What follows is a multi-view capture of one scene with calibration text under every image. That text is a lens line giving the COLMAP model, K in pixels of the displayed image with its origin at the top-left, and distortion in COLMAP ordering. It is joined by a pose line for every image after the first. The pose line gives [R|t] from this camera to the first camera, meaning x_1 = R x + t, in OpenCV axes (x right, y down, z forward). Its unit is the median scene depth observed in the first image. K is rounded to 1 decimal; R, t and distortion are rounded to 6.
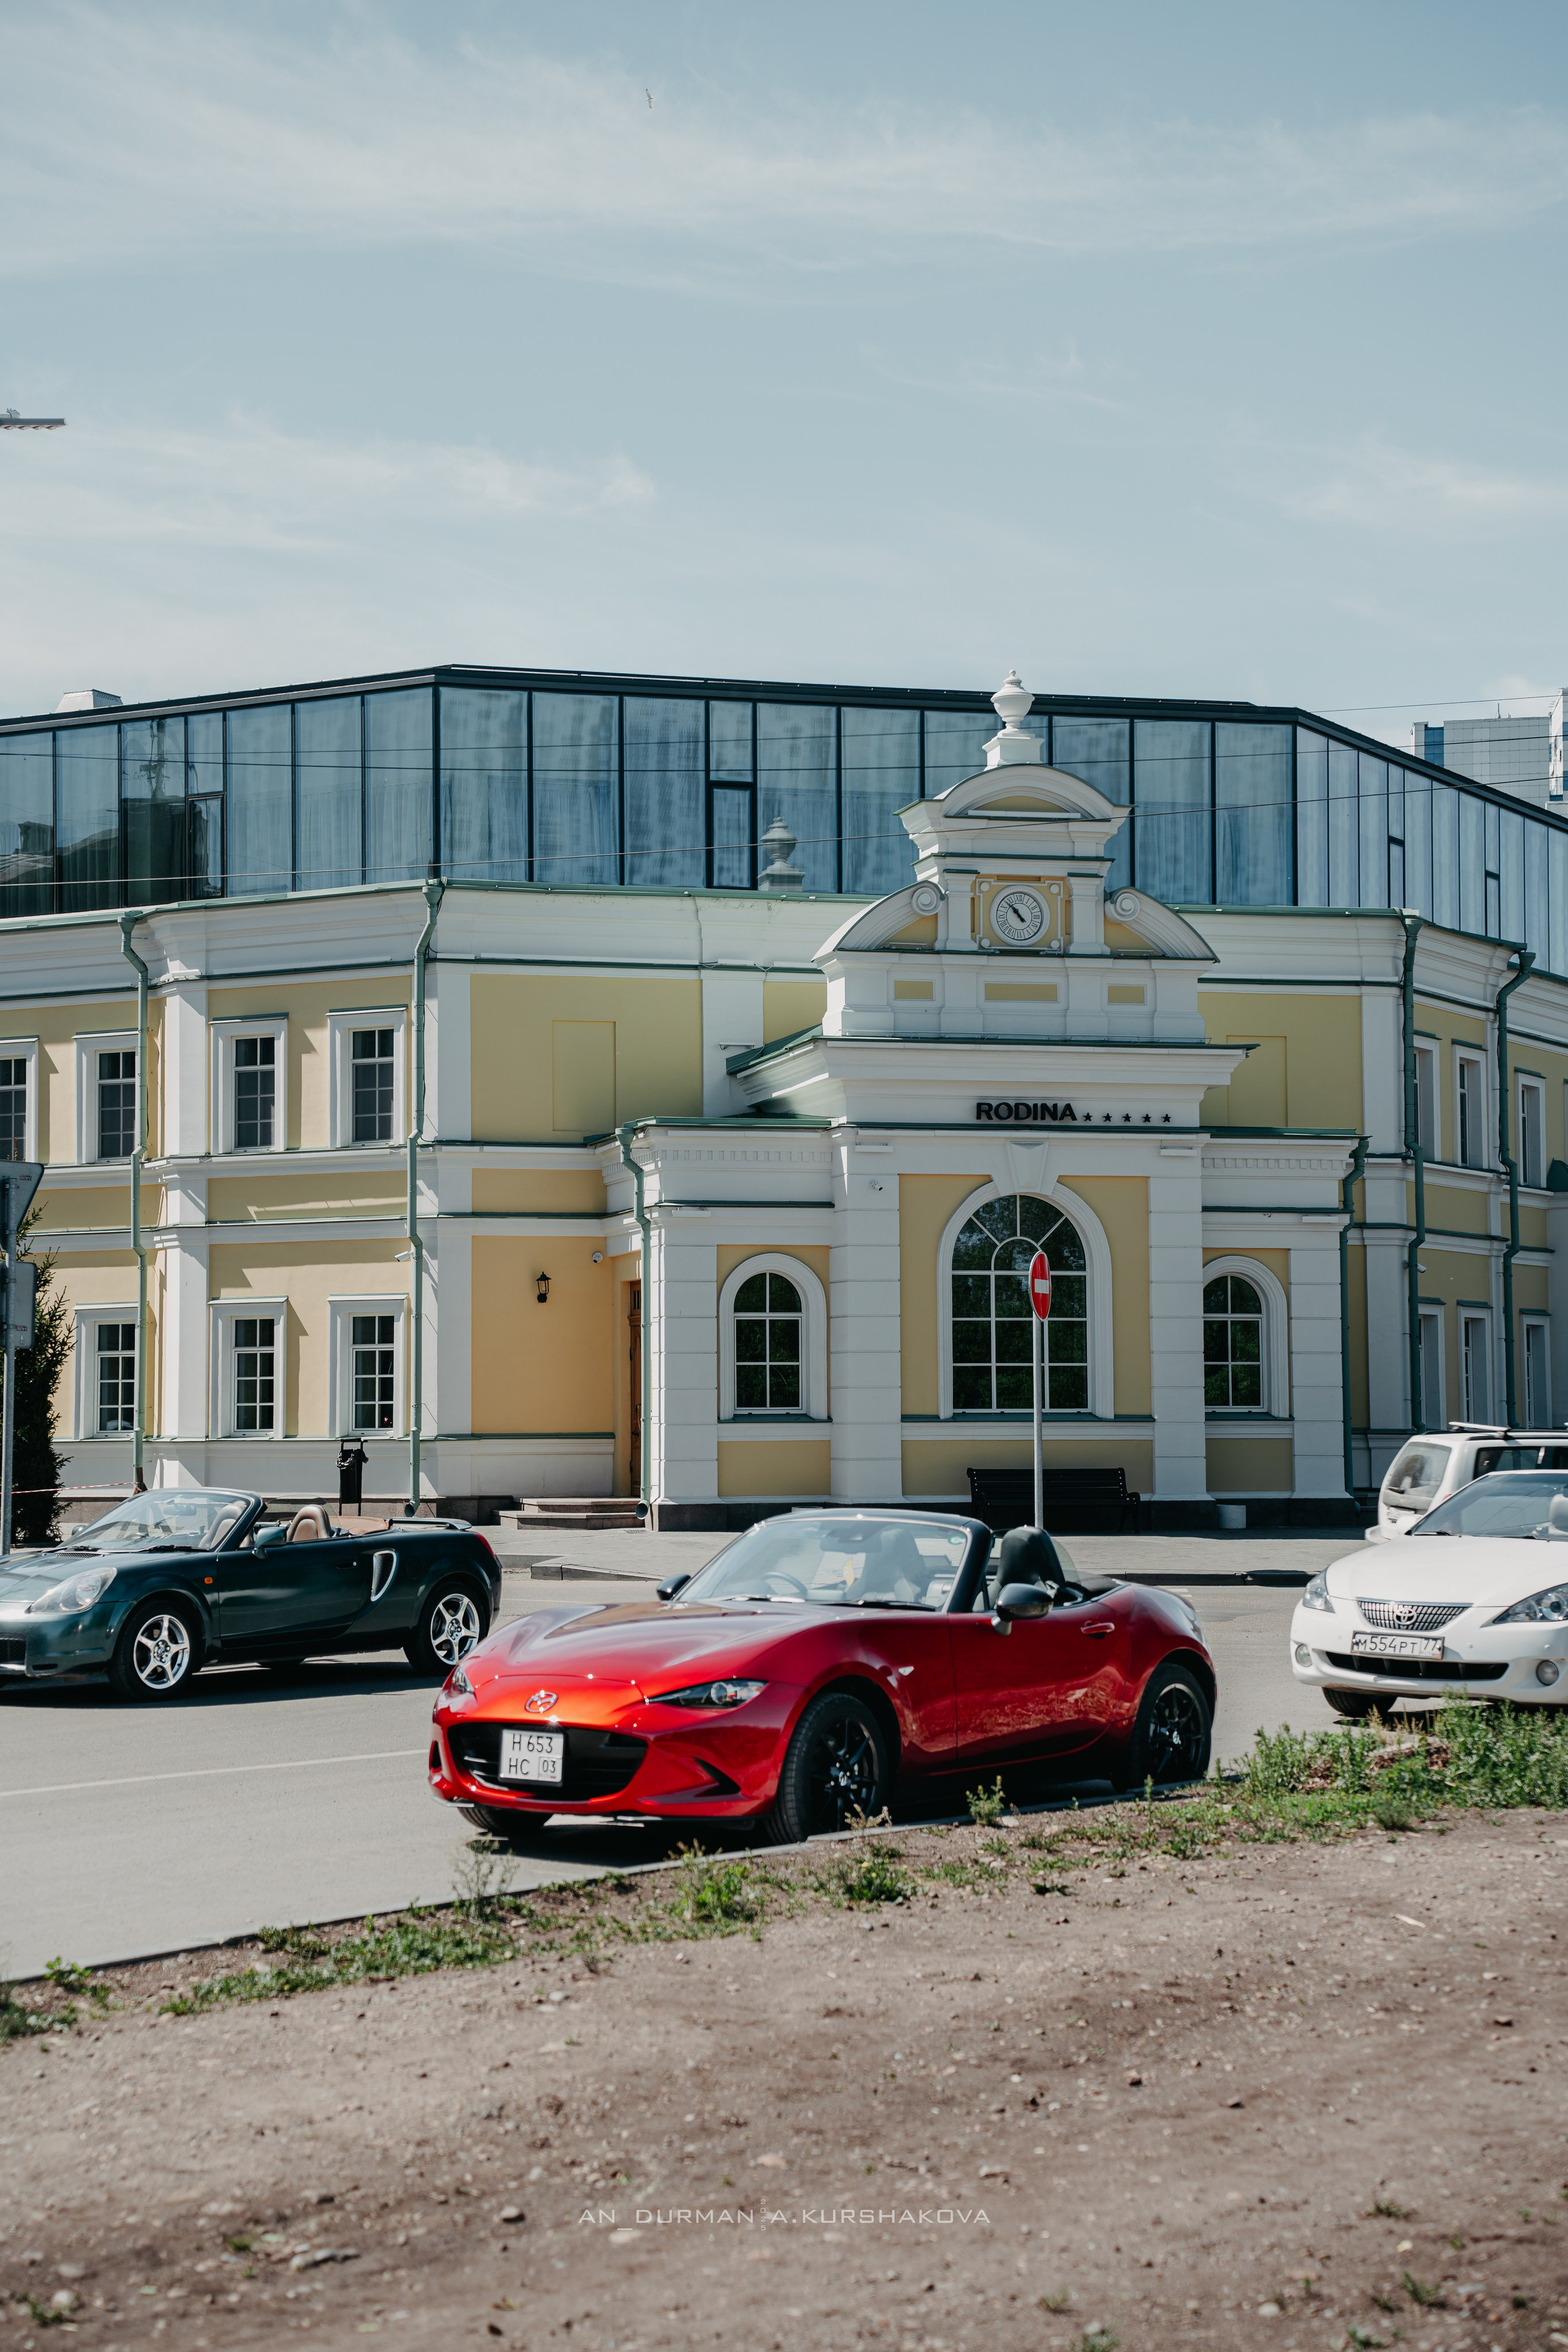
lens RADIAL K [[3715.0, 0, 792.7], [0, 3715.0, 1178.1], [0, 0, 1]] dist [0.330718, 0.027798]
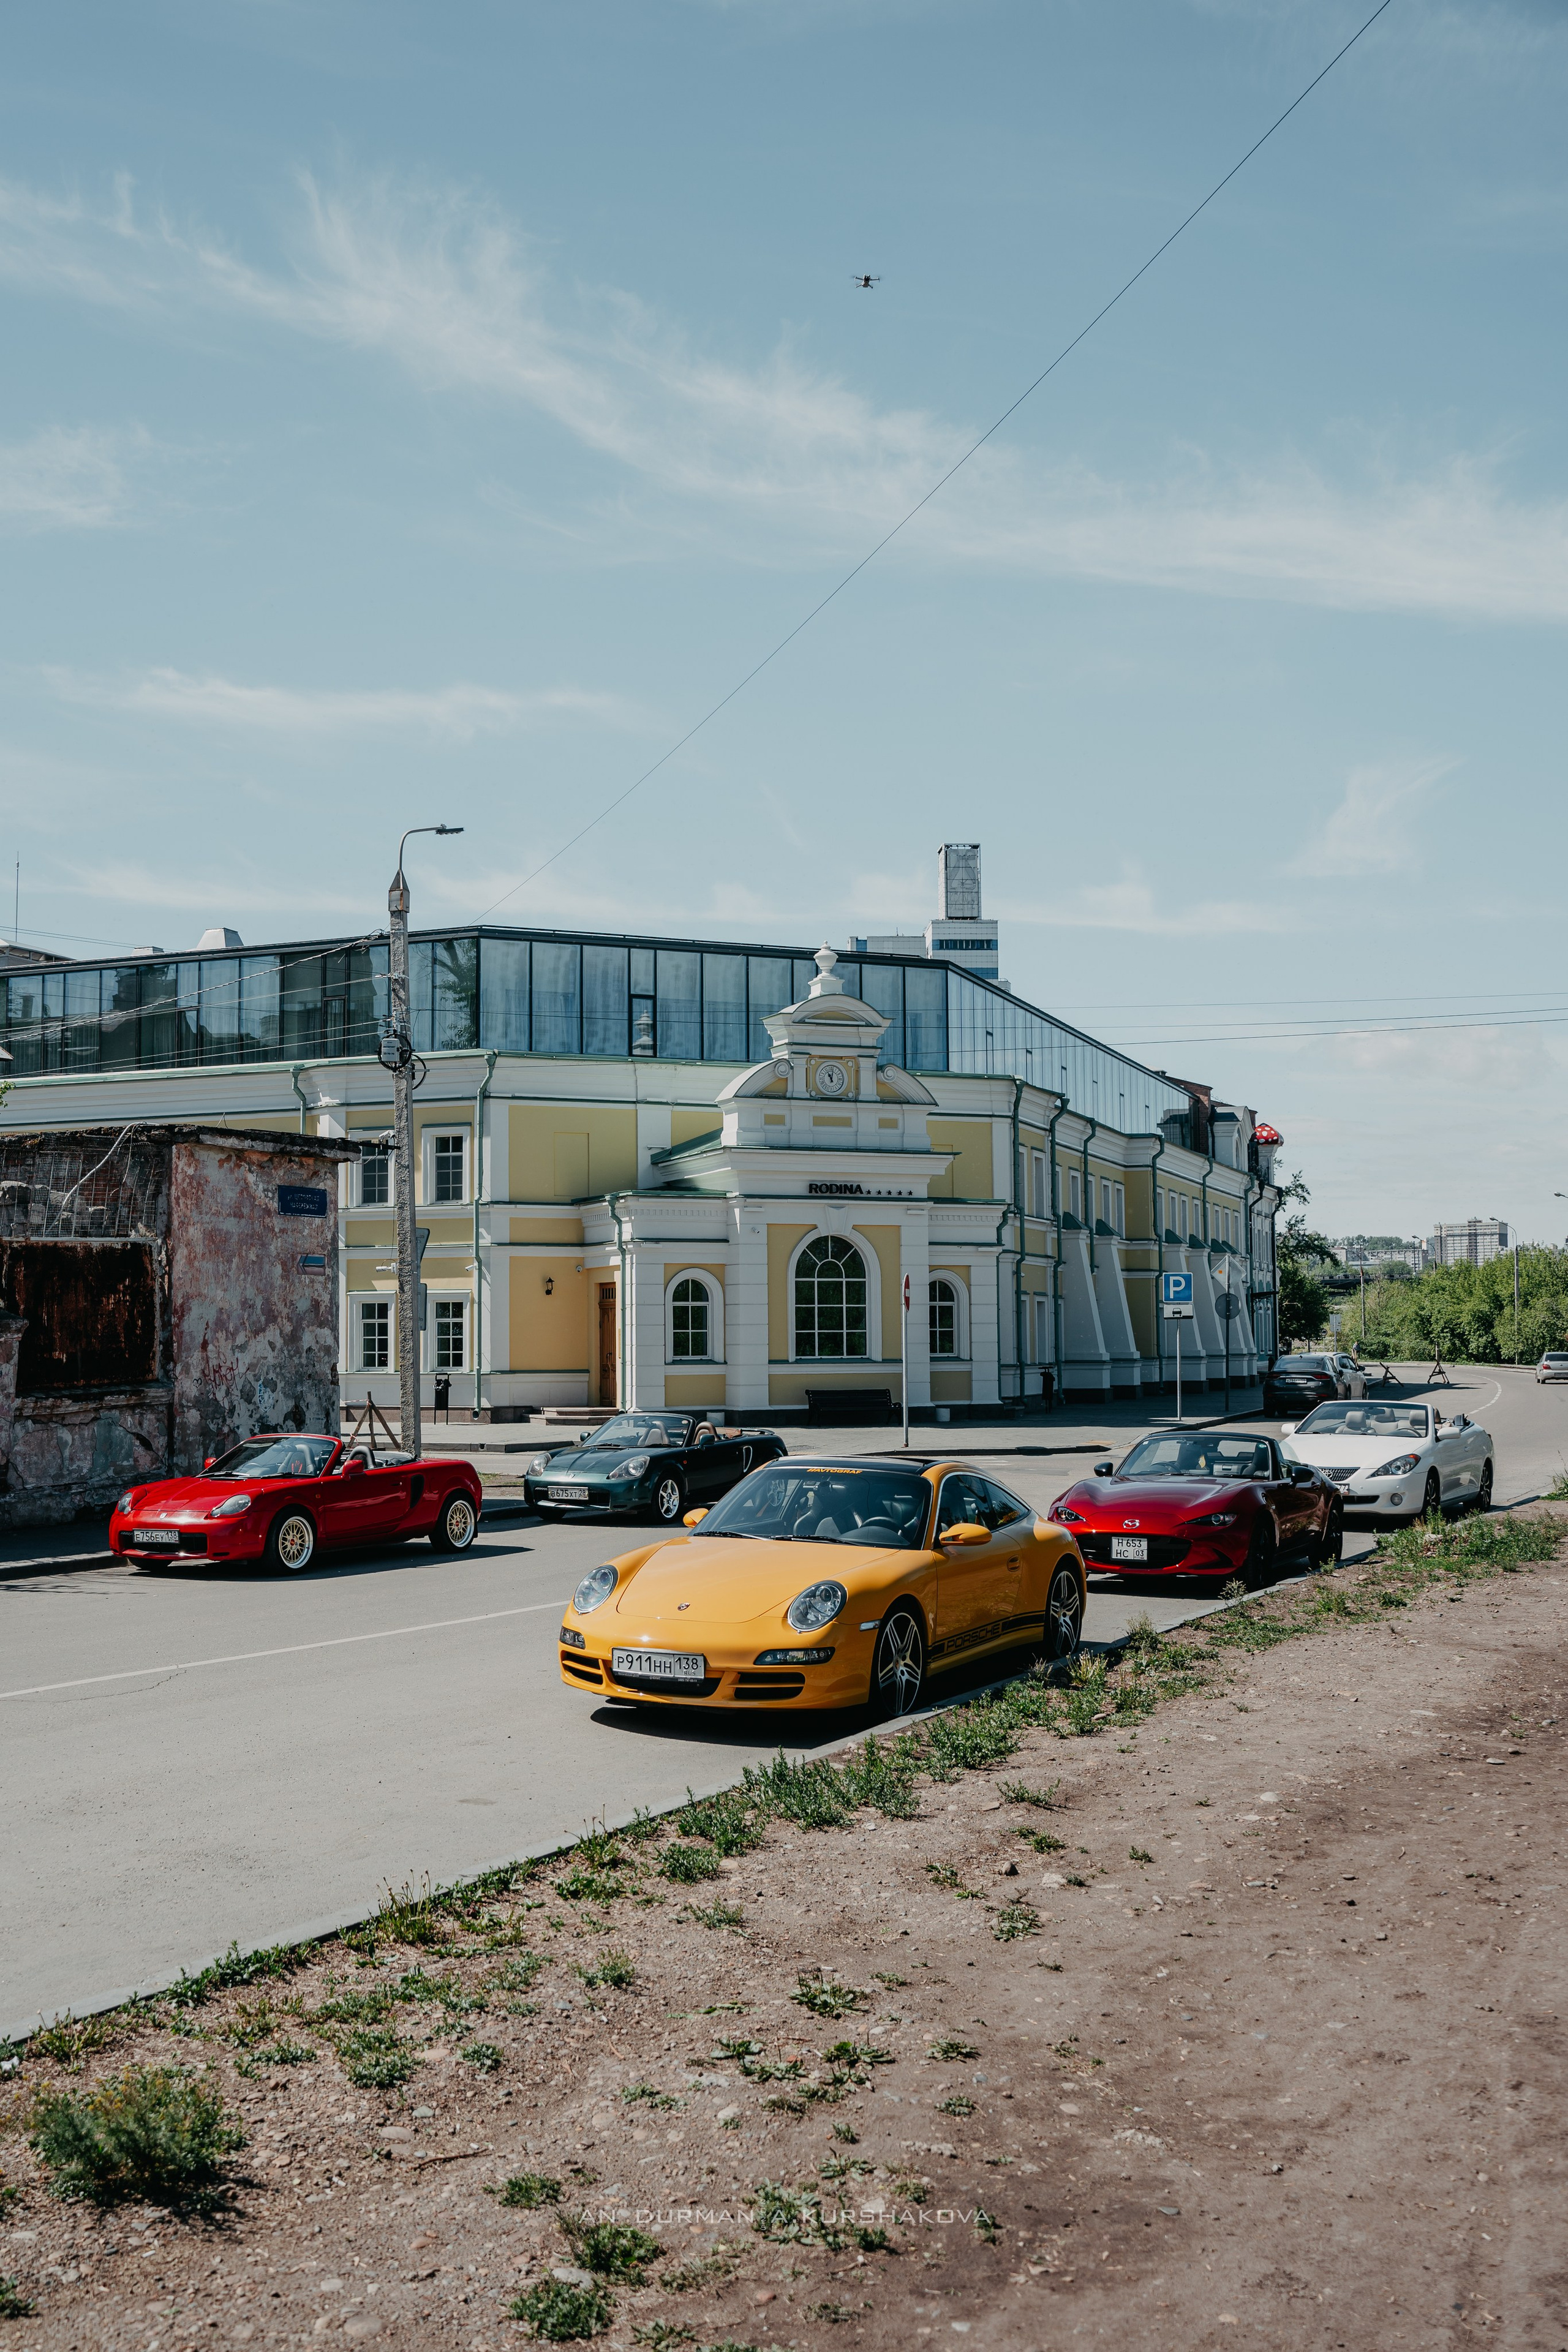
lens RADIAL K [[2308.8, 0, 759.7], [0, 2308.8, 1184.0], [0, 0, 1]] dist [-0.038236, 0.006767]
pose [[0.987577, 0.008750, 0.156895, -0.144164], [-0.008034, 0.999954, -0.005195, -0.013942], [-0.156933, 0.003870, 0.987602, -0.081910]]
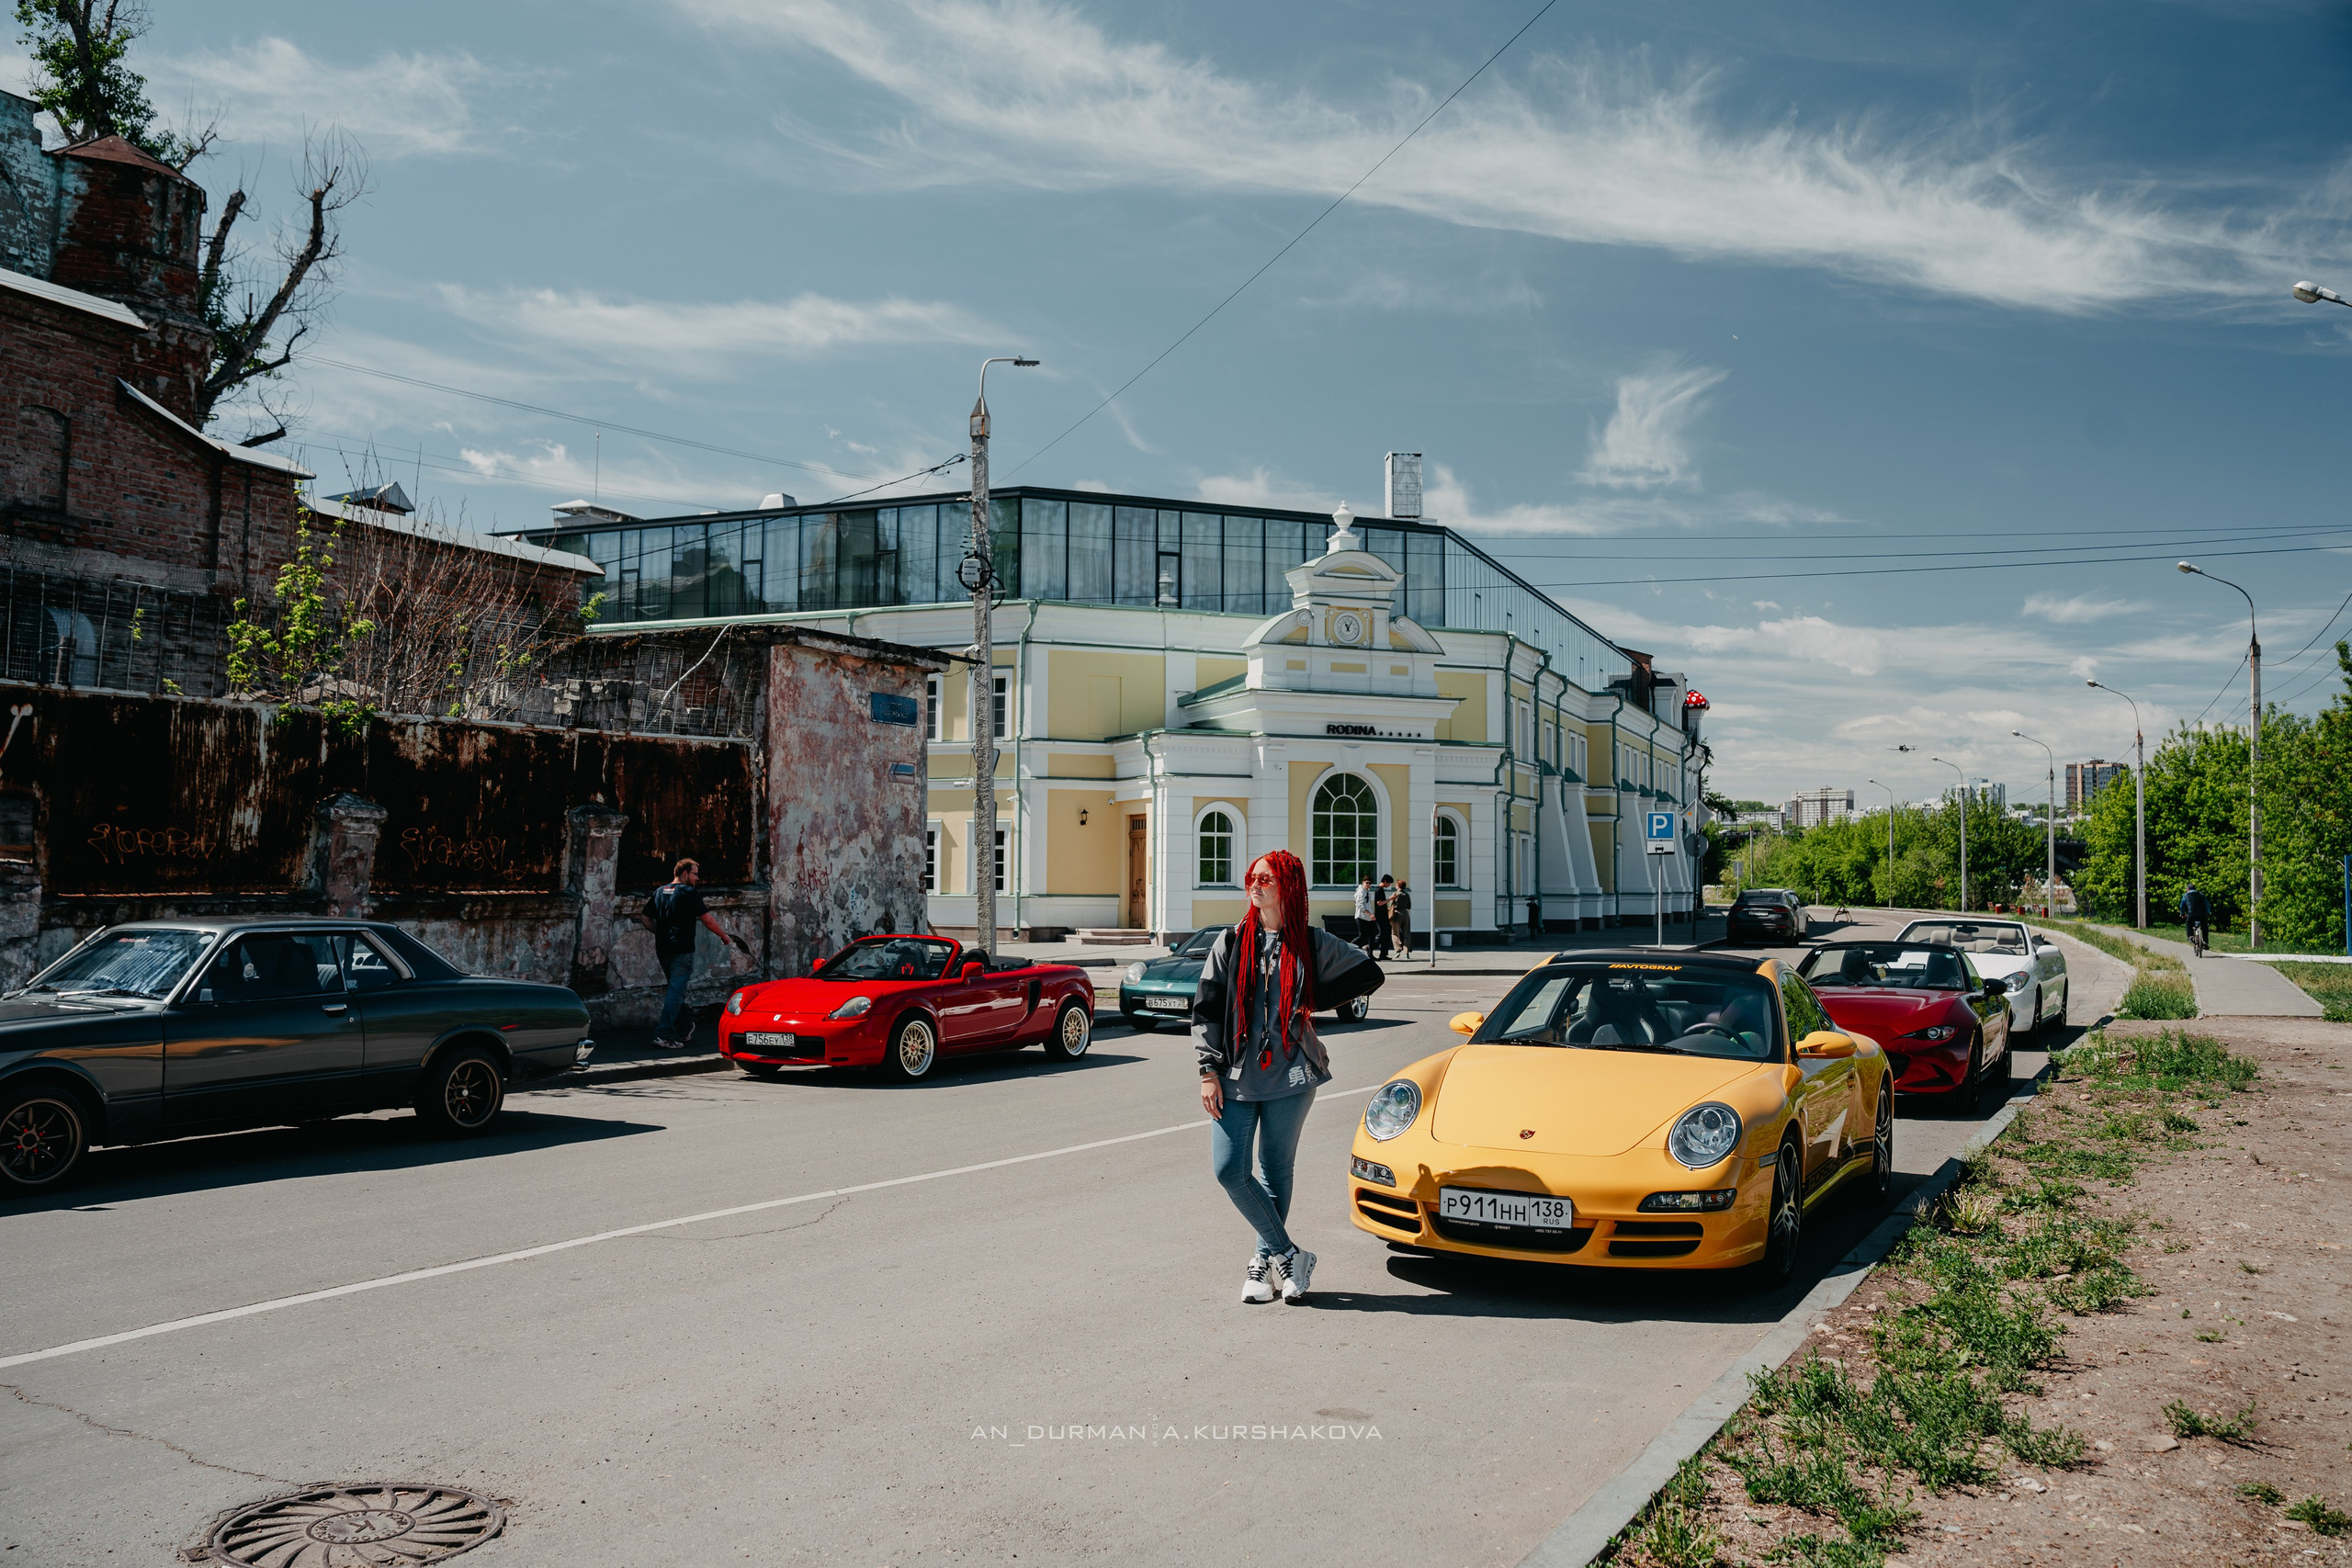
lens RADIAL K [[1962.1, 0, 1199.1], [0, 1962.1, 780.8], [0, 0, 1]] dist [-0.108668, 0.096687]
pose [[0.988244, 0.018620, 0.151744, -0.165667], [-0.020312, 0.999748, 0.009608, 0.000323], [-0.151527, -0.012577, 0.988373, 0.011303]]
